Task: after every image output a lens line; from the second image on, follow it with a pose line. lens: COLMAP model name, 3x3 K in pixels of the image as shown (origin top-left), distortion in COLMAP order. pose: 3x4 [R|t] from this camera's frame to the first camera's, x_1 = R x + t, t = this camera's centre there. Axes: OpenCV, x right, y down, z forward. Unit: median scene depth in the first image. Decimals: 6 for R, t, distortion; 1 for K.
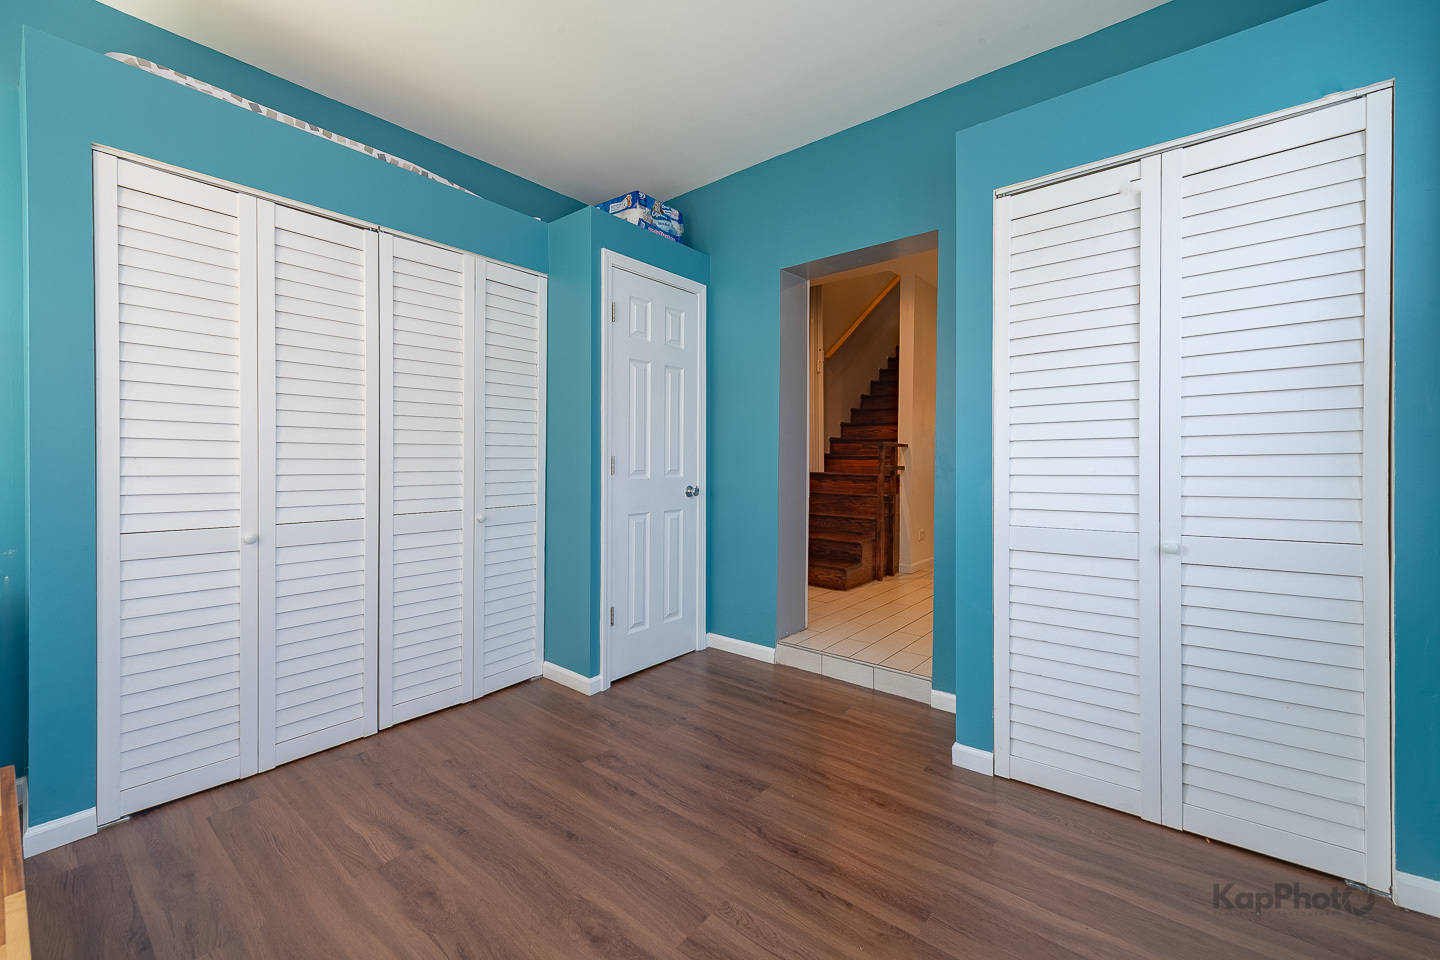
lens RADIAL K [[584.6, 0, 725.5], [0, 584.6, 467.5], [0, 0, 1]] dist [0.012496, -0.002045]
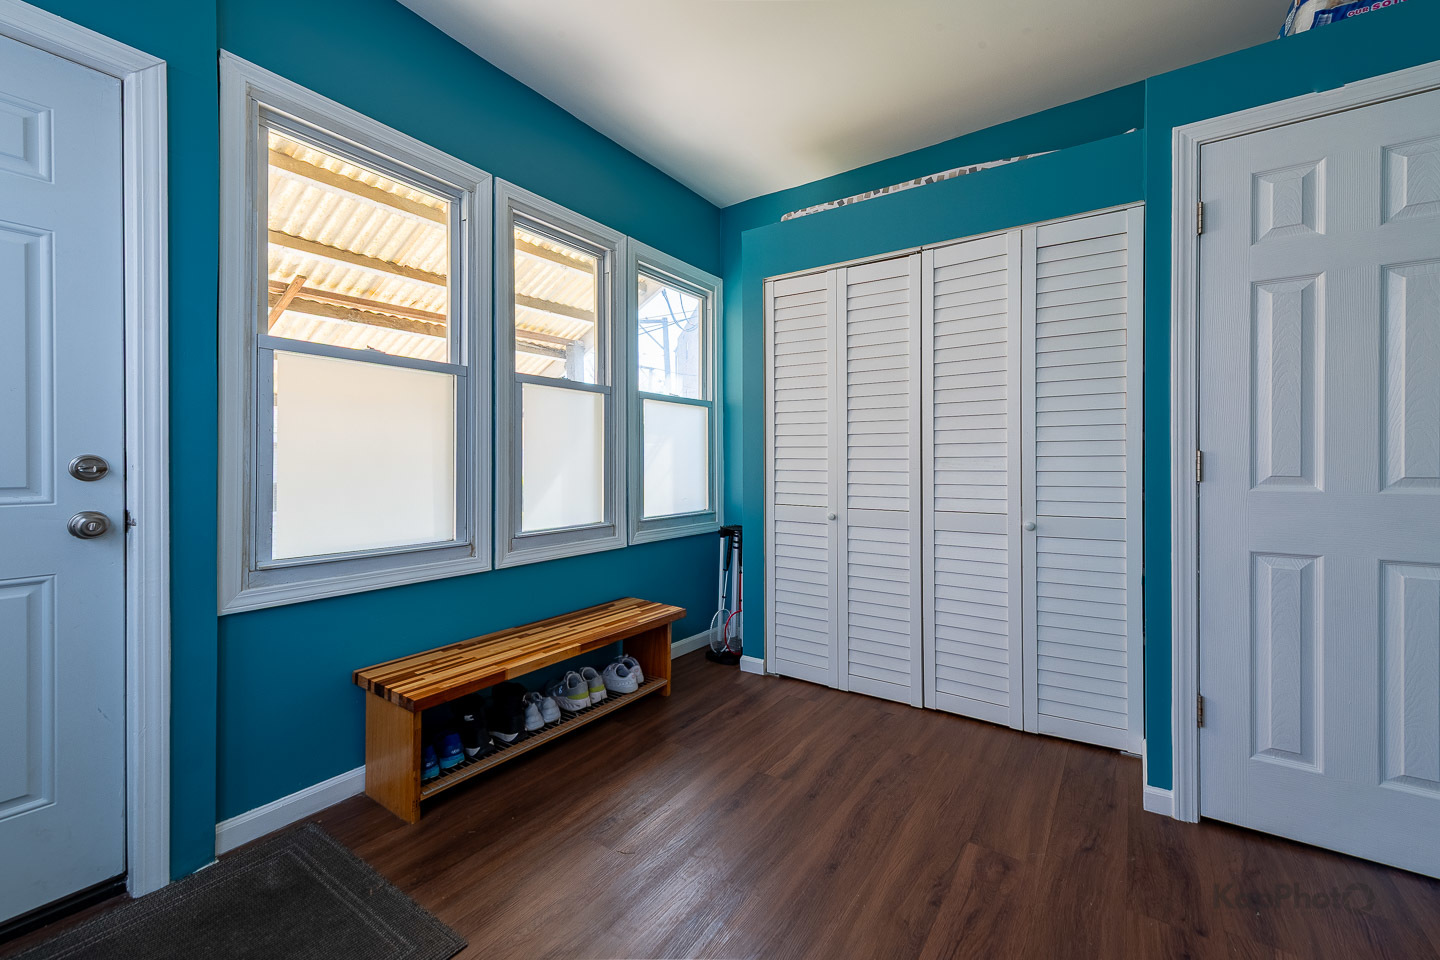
lens RADIAL K [[584.6, 0, 735.0], [0, 584.6, 462.5], [0, 0, 1]] dist [0.012496, -0.002045]
pose [[0.089245, 0.000600, -0.996010, 0.473514], [-0.009396, 0.999956, -0.000240, -0.003629], [0.995965, 0.009380, 0.089246, 0.561809]]
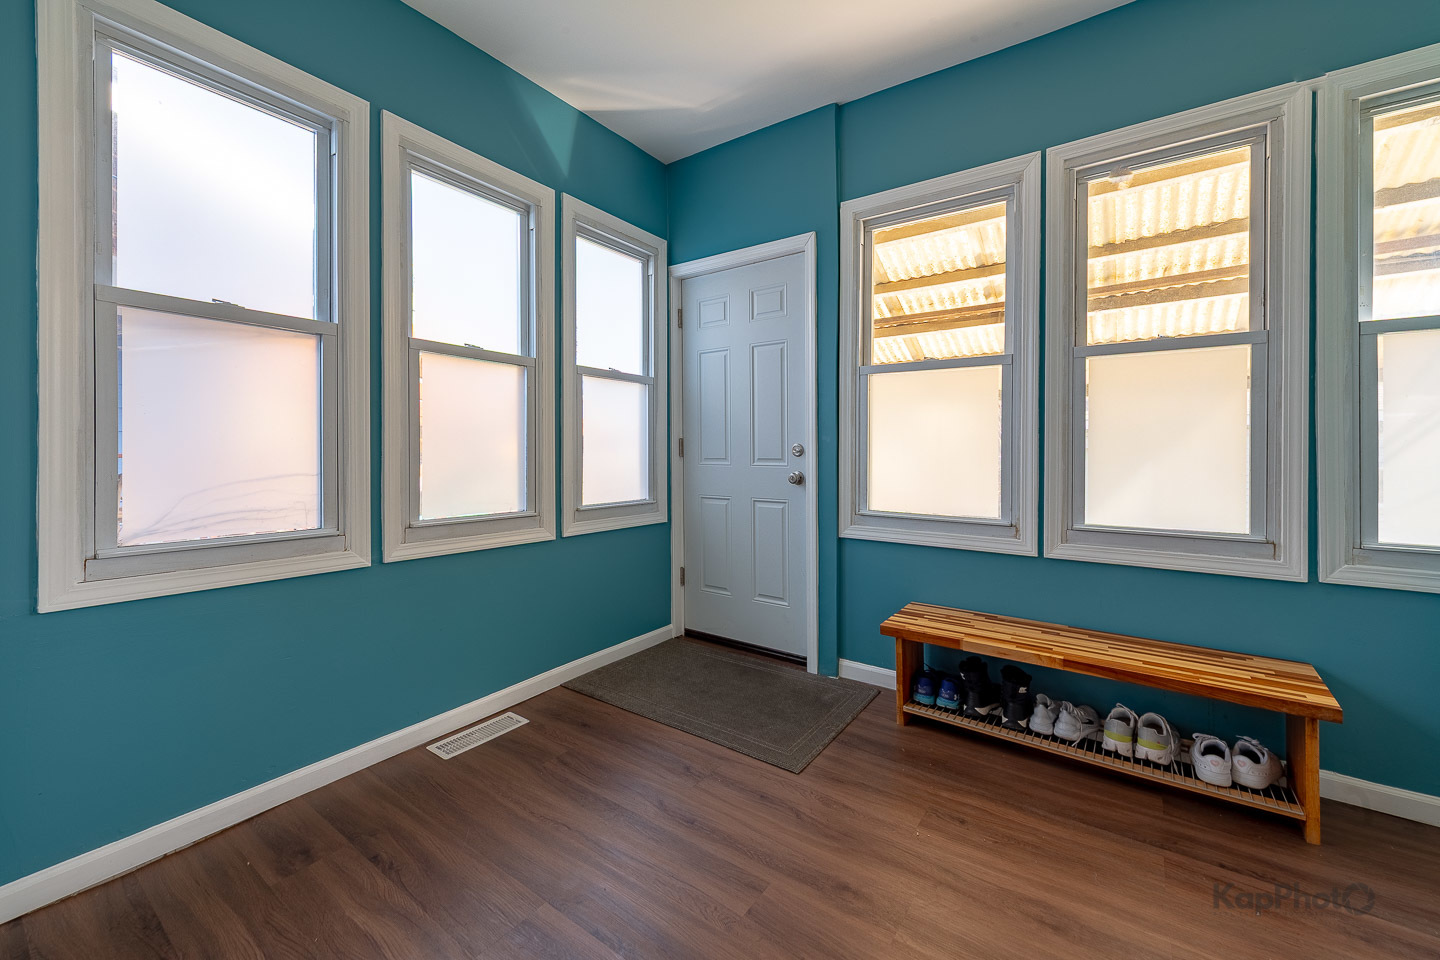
lens RADIAL K [[584.6, 0, 698.4], [0, 584.6, 452.2], [0, 0, 1]] dist [0.012496, -0.002045]
pose [[-0.999314, 0.003506, -0.036865, 0.048841], [0.002812, 0.999818, 0.018848, -0.011078], [0.036924, 0.018732, -0.999142, 1.188840]]
